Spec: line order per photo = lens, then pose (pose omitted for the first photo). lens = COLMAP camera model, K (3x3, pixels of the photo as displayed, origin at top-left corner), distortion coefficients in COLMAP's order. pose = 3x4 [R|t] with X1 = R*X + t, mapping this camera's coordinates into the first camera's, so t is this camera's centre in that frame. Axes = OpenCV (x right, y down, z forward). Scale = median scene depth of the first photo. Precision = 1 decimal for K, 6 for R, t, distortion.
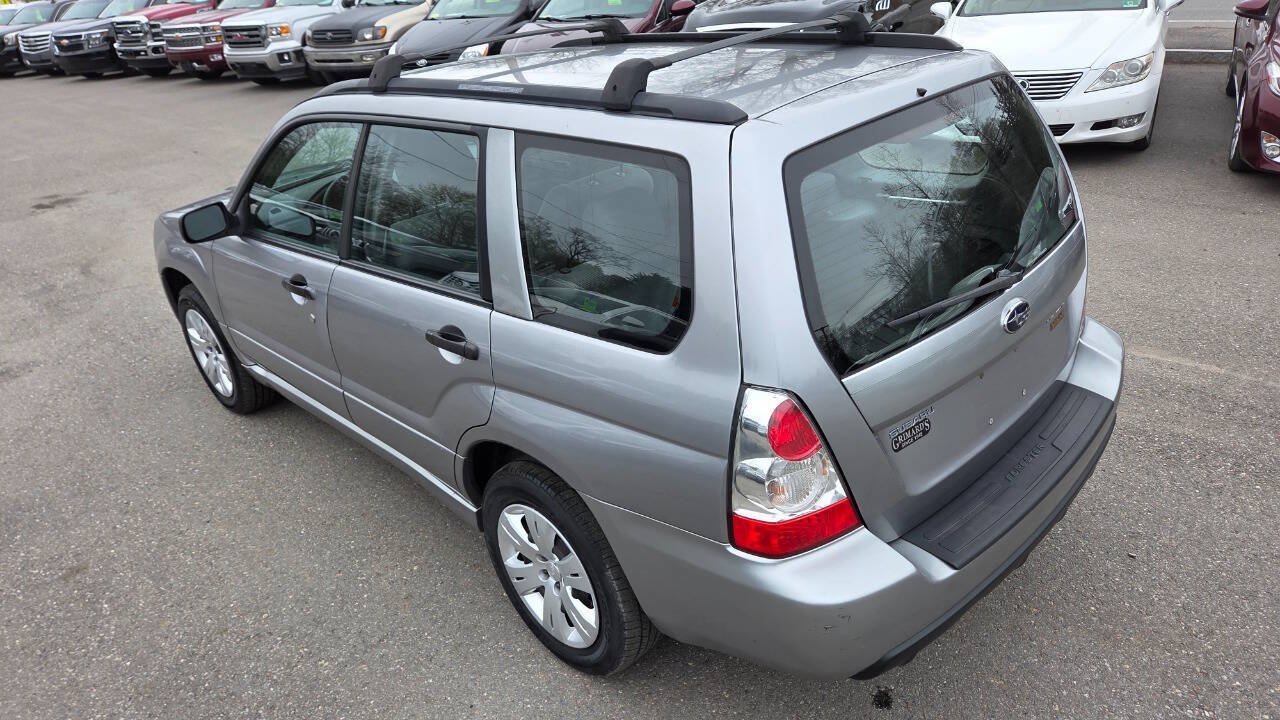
lens RADIAL K [[869.6, 0, 640.0], [0, 869.6, 360.0], [0, 0, 1]] dist [0.080707, -0.080327]
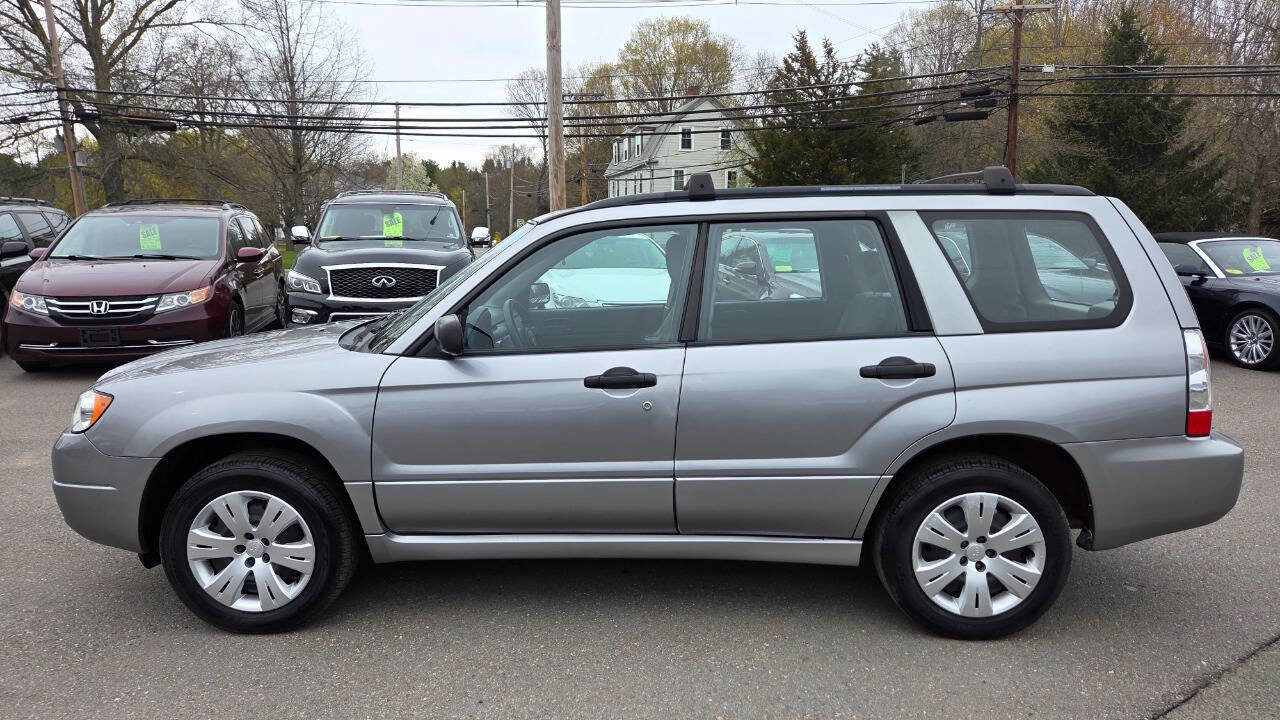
lens RADIAL K [[869.6, 0, 640.0], [0, 869.6, 360.0], [0, 0, 1]] dist [0.080707, -0.080327]
pose [[0.711864, -0.011808, 0.702219, -1.179222], [0.244366, 0.941548, -0.231890, 0.144121], [-0.658434, 0.336672, 0.673139, 0.353438]]
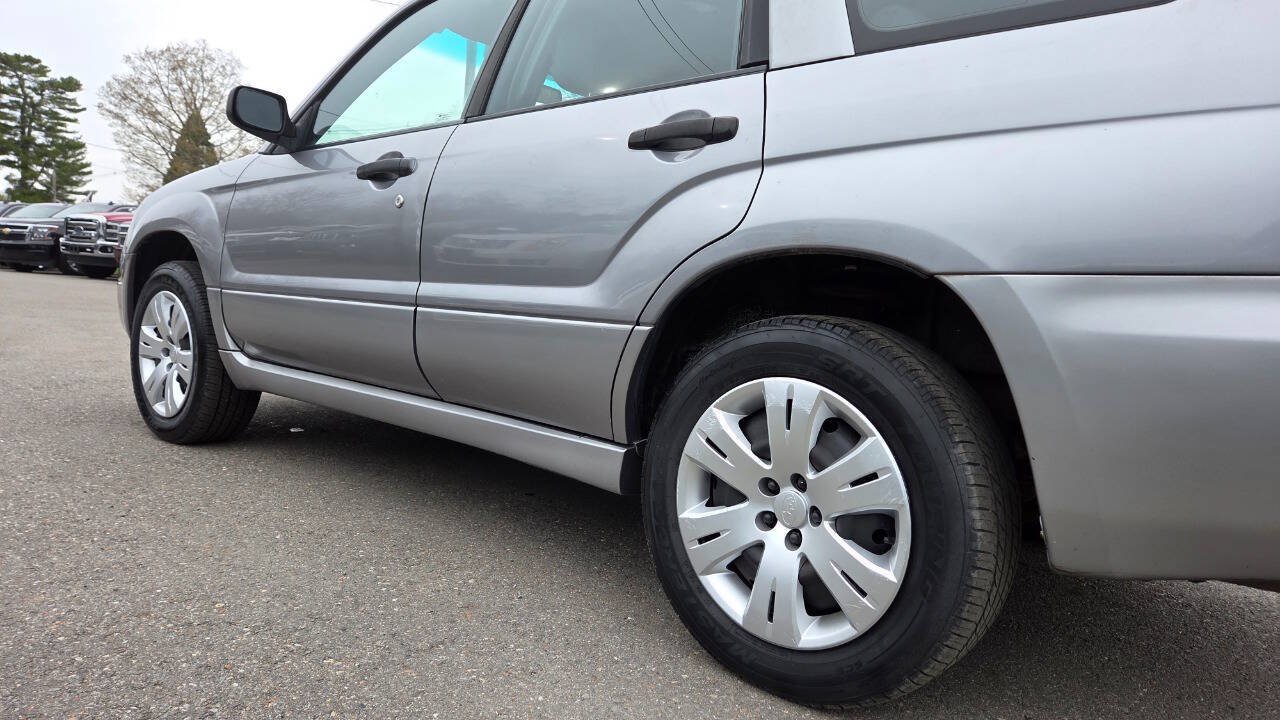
lens RADIAL K [[869.6, 0, 640.0], [0, 869.6, 360.0], [0, 0, 1]] dist [0.080707, -0.080327]
pose [[0.983366, 0.157321, 0.090777, -0.245296], [-0.114139, 0.924017, -0.364916, 0.342751], [-0.141289, 0.348485, 0.926604, 0.387797]]
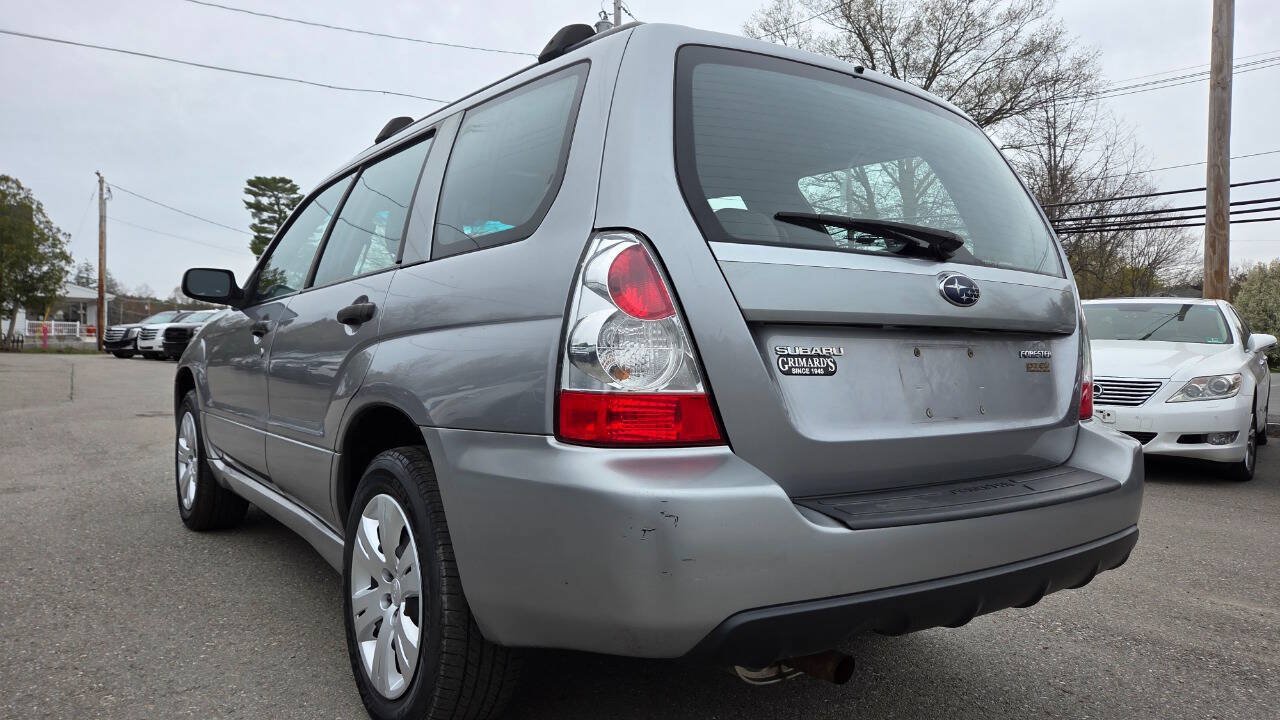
lens RADIAL K [[884.5, 0, 634.8], [0, 884.5, 349.4], [0, 0, 1]] dist [0.028142, -0.001378]
pose [[0.981821, 0.117099, -0.149380, 0.193559], [-0.169432, 0.895440, -0.411680, 0.309857], [0.085554, 0.429506, 0.899002, 0.170712]]
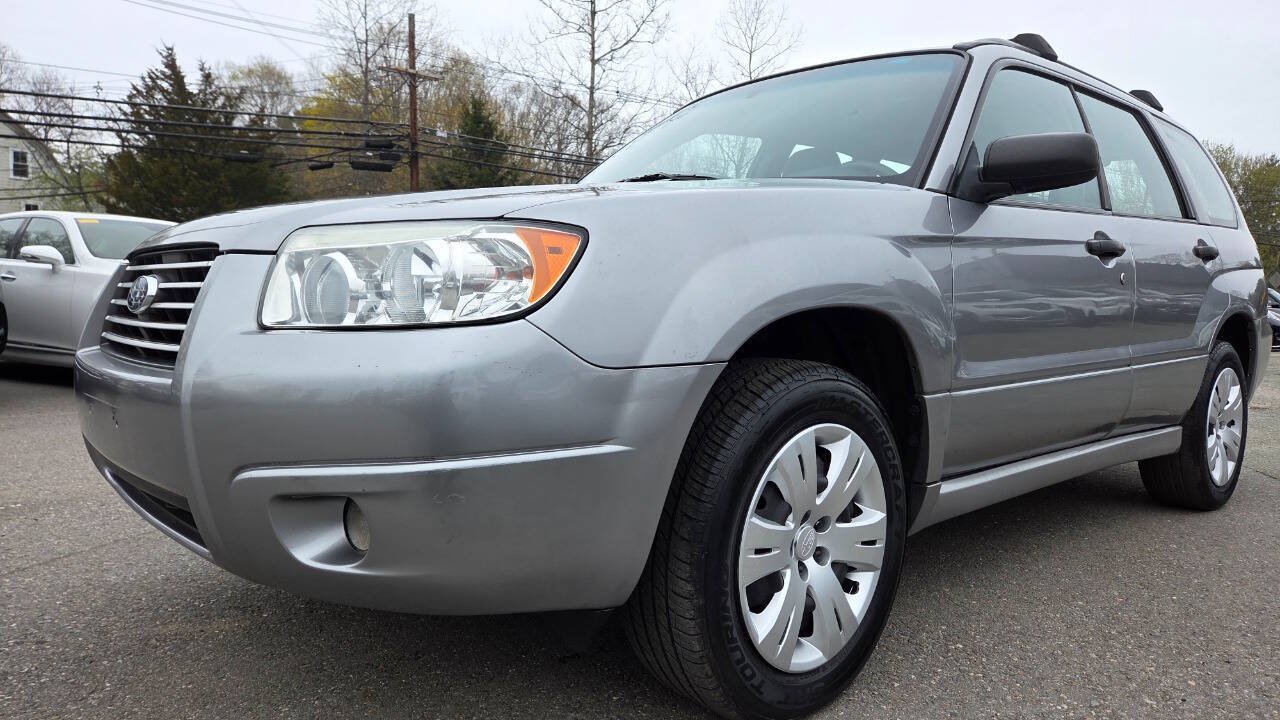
lens RADIAL K [[864.4, 0, 646.5], [0, 864.4, 355.5], [0, 0, 1]] dist [0.078234, -0.073479]
pose [[0.012659, 0.037944, 0.999200, -1.324594], [0.417252, 0.907921, -0.039764, -0.149954], [-0.908703, 0.417421, -0.004339, 1.591285]]
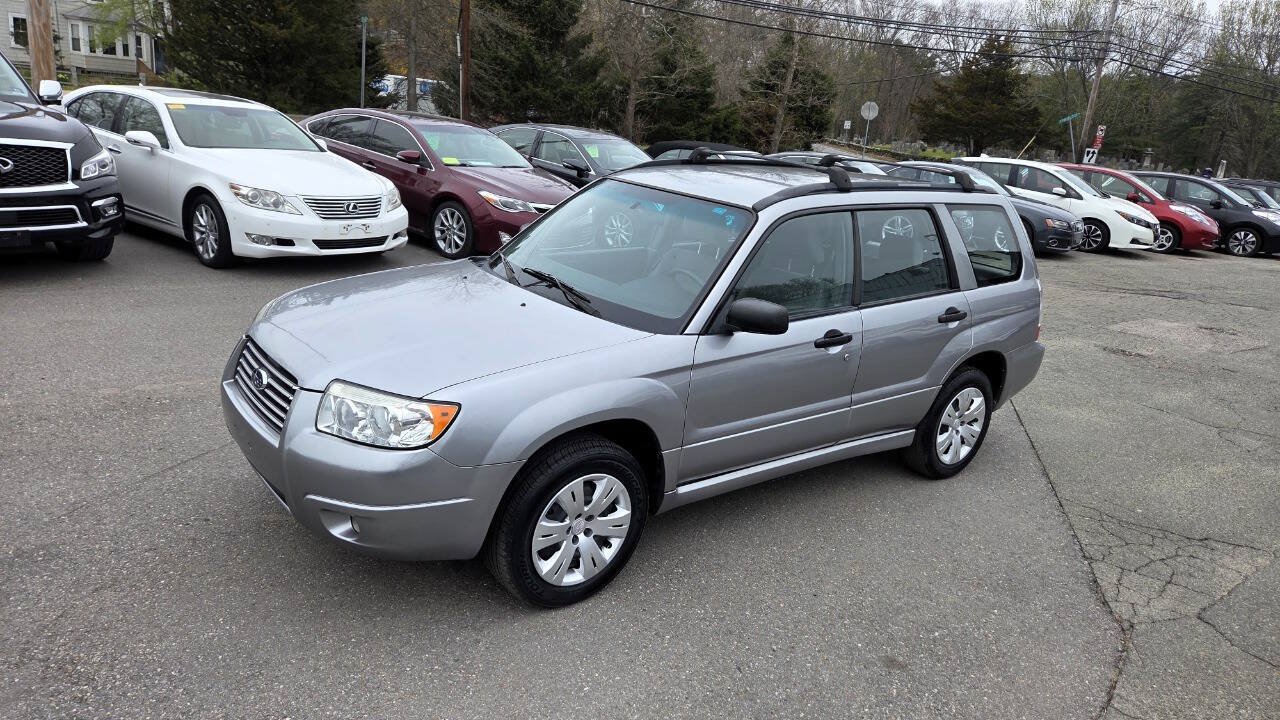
lens RADIAL K [[869.6, 0, 640.0], [0, 869.6, 360.0], [0, 0, 1]] dist [0.080707, -0.080327]
pose [[0.079894, -0.184279, 0.979622, -1.857454], [0.331504, 0.931736, 0.148235, -0.377454], [-0.940065, 0.312905, 0.135529, 1.230238]]
